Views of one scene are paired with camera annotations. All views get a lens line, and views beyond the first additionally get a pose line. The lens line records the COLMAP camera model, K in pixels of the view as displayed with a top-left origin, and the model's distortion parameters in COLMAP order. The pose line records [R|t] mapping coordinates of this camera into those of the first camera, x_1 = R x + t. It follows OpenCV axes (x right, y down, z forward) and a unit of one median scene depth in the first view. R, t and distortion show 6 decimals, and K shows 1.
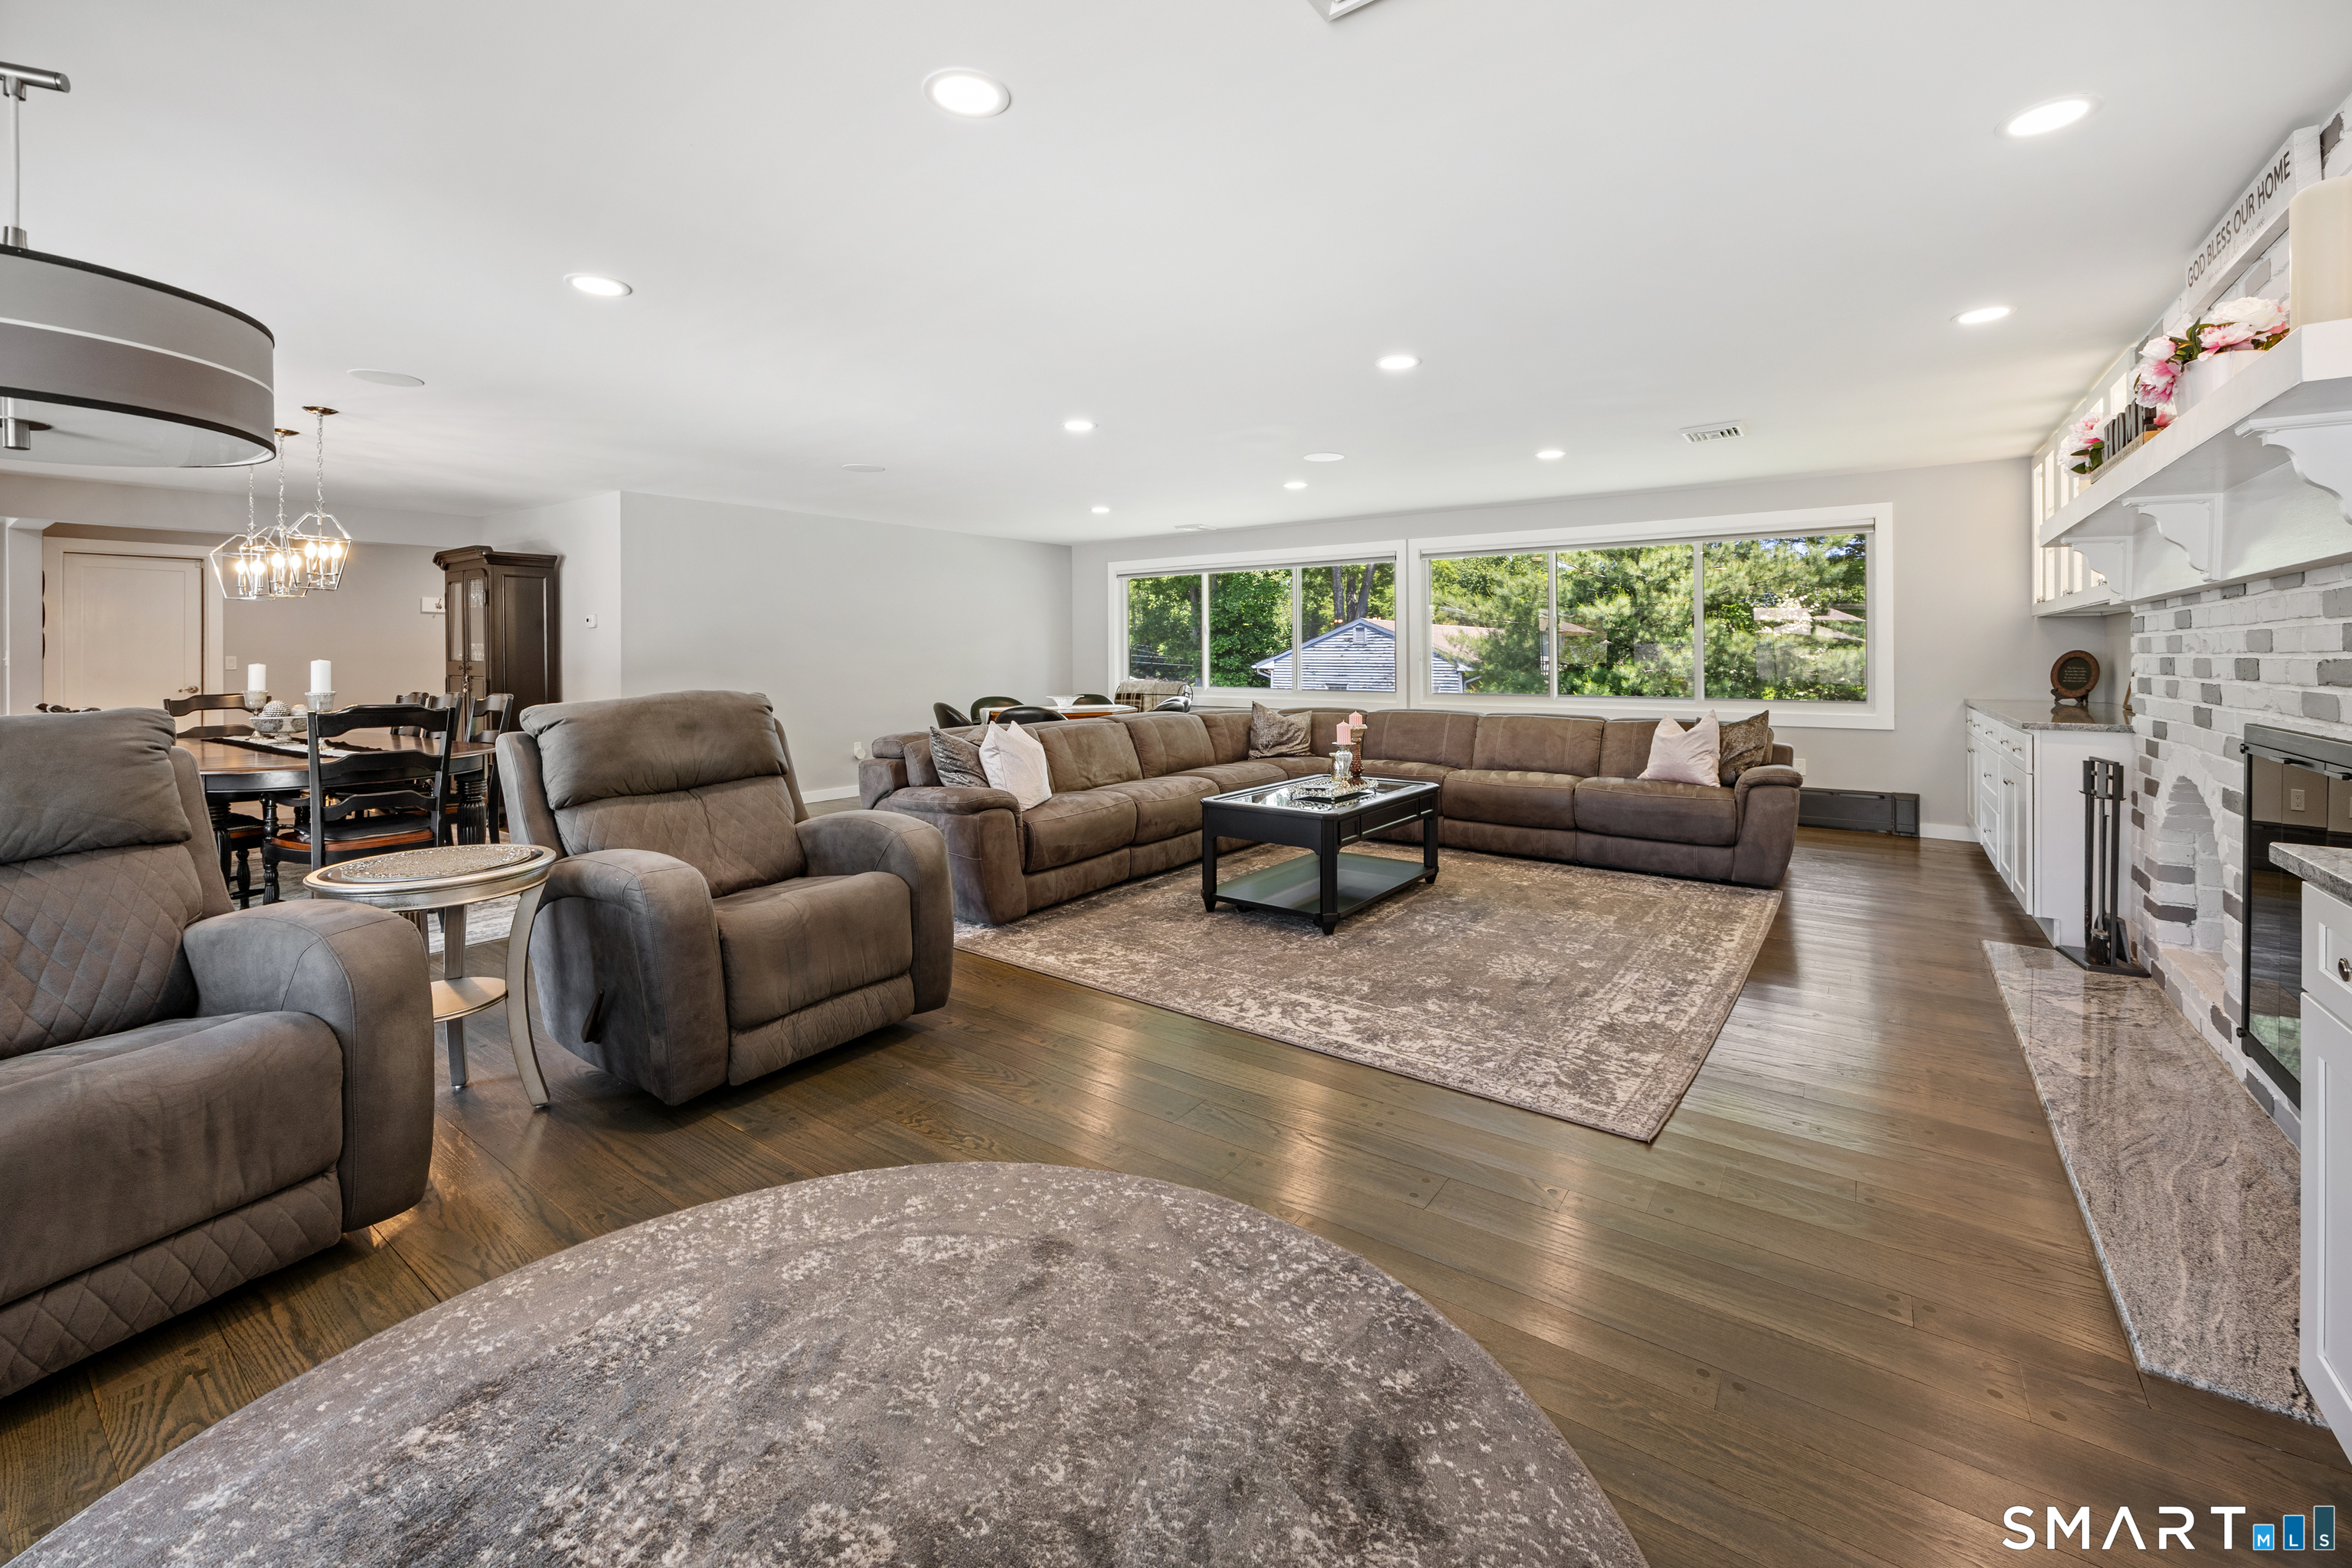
lens RADIAL K [[951.5, 0, 1177.5], [0, 951.5, 670.8], [0, 0, 1]] dist [0.002785, 0.000506]
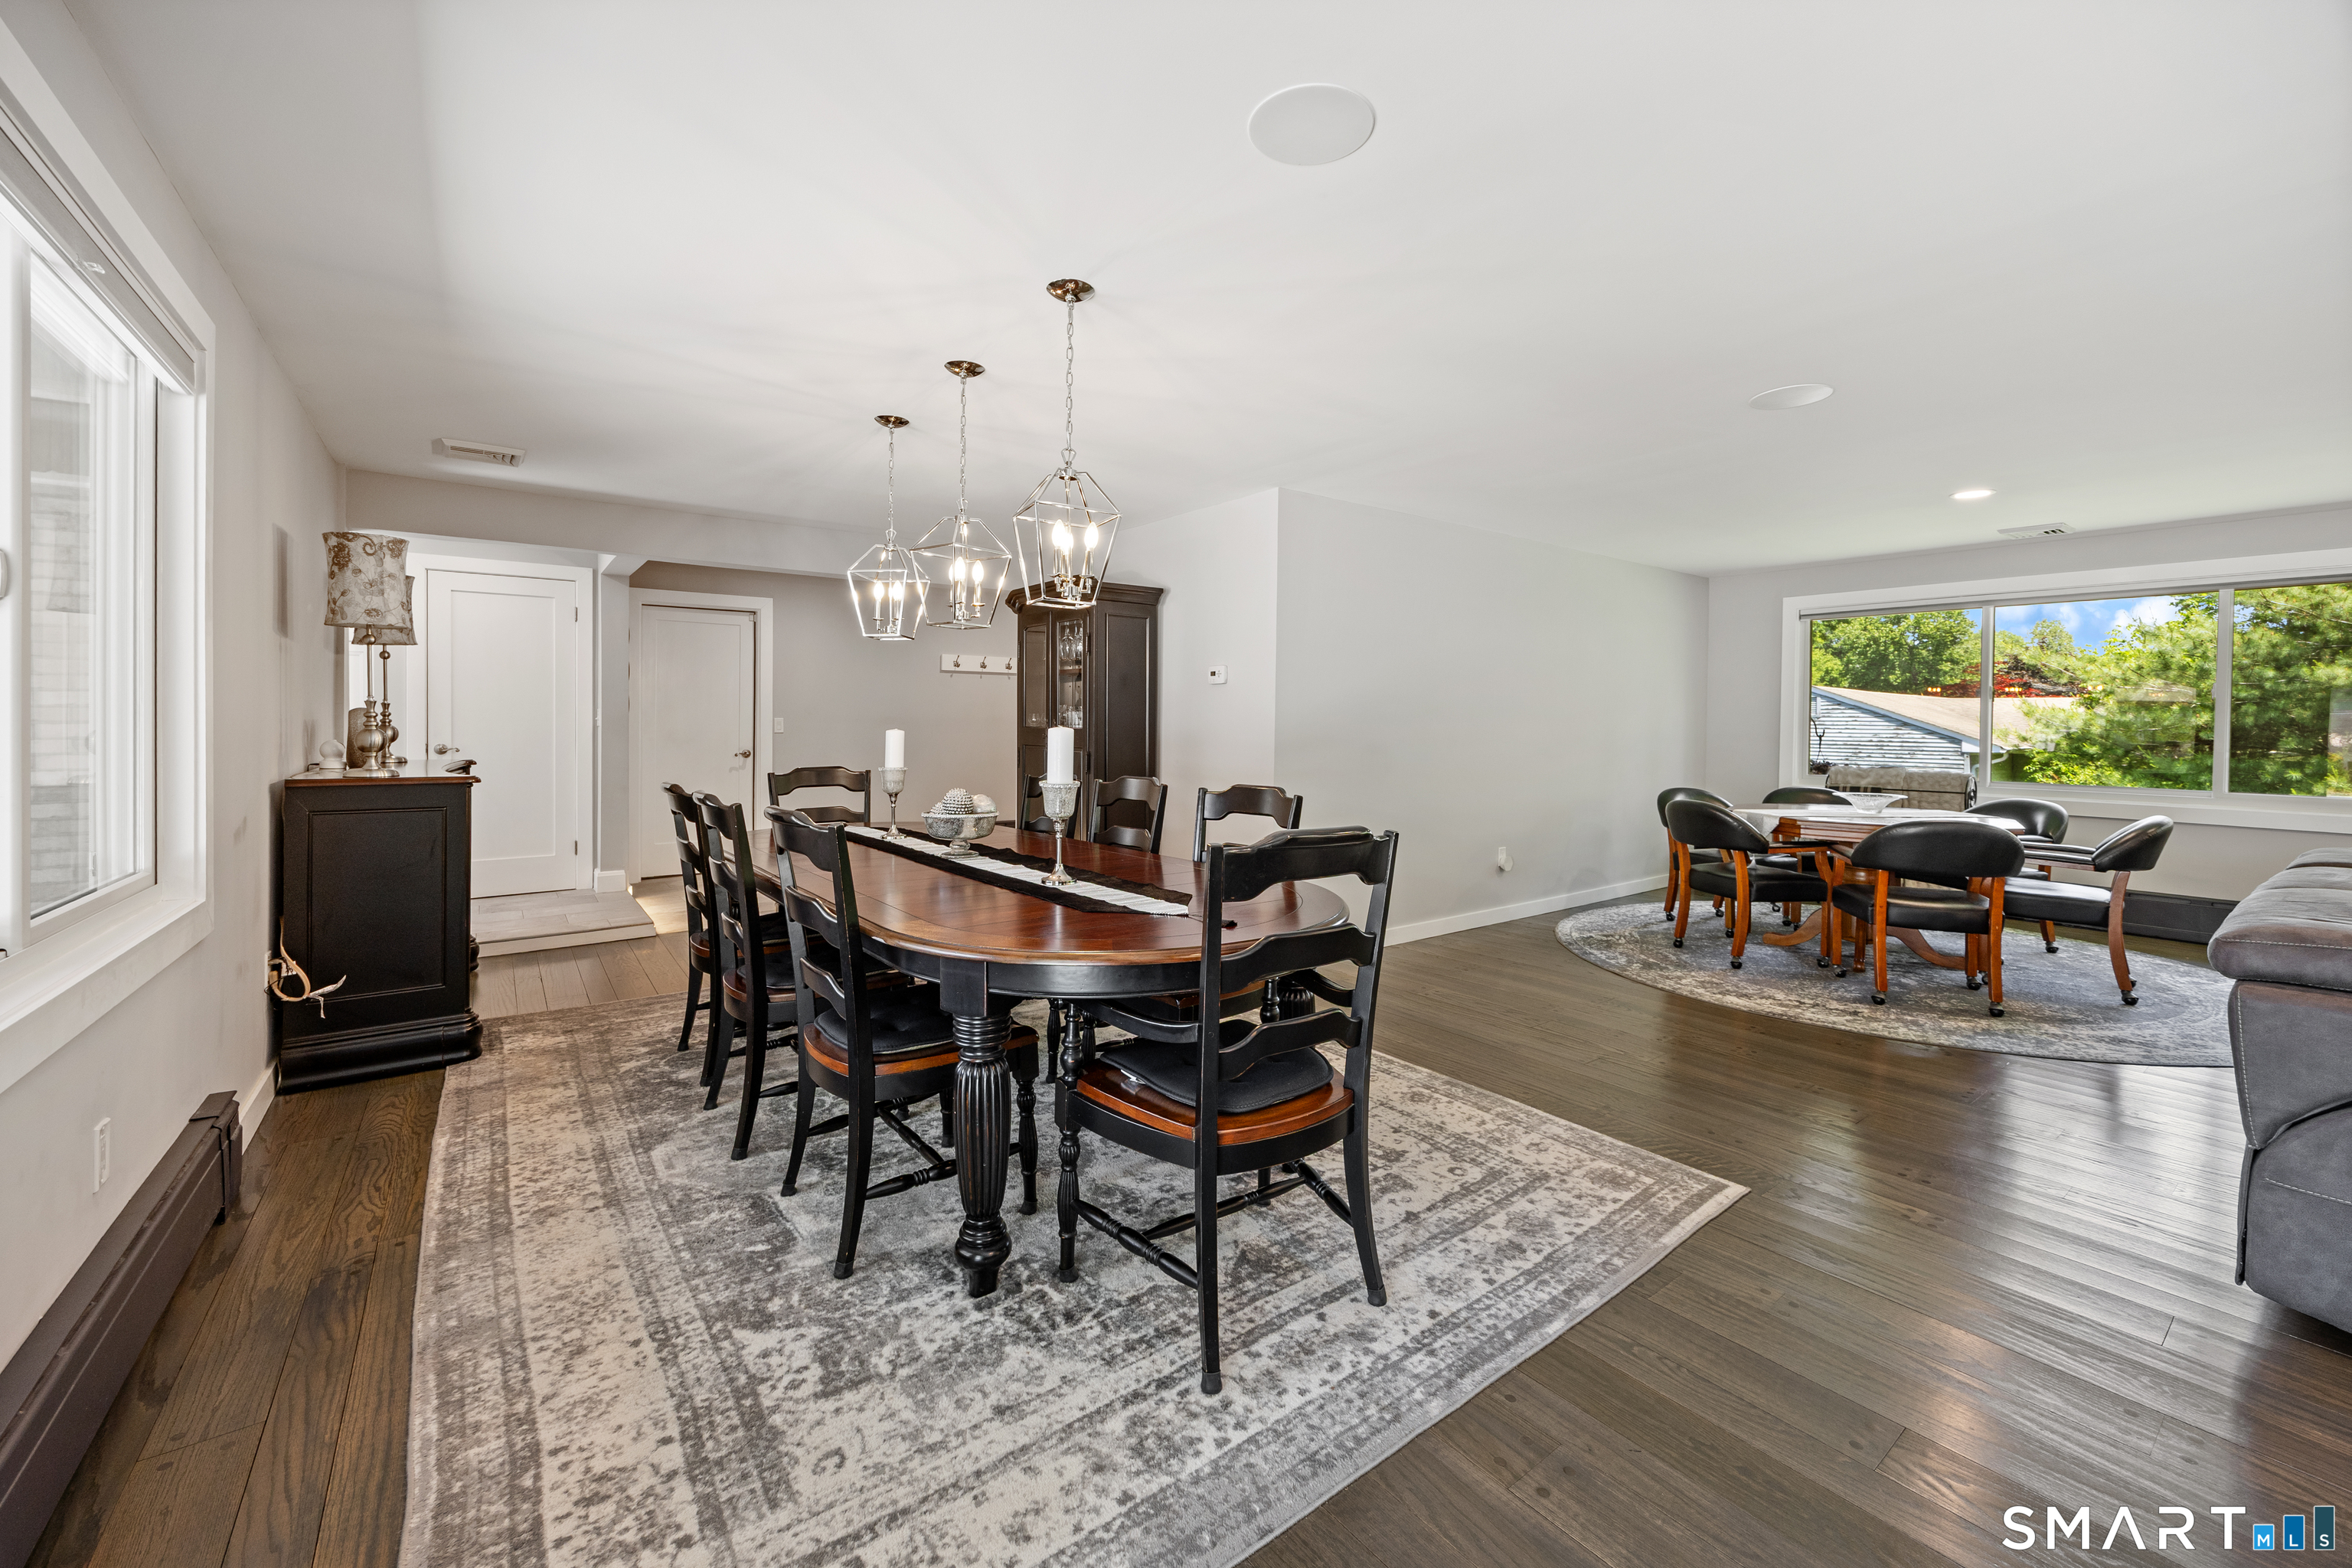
lens RADIAL K [[928.3, 0, 1173.3], [0, 928.3, 751.8], [0, 0, 1]] dist [0.000307, 0.000073]
pose [[0.954314, 0.022362, -0.297966, -0.422907], [-0.018411, 0.999702, 0.016060, -0.004444], [0.298236, -0.009840, 0.954441, 0.305714]]
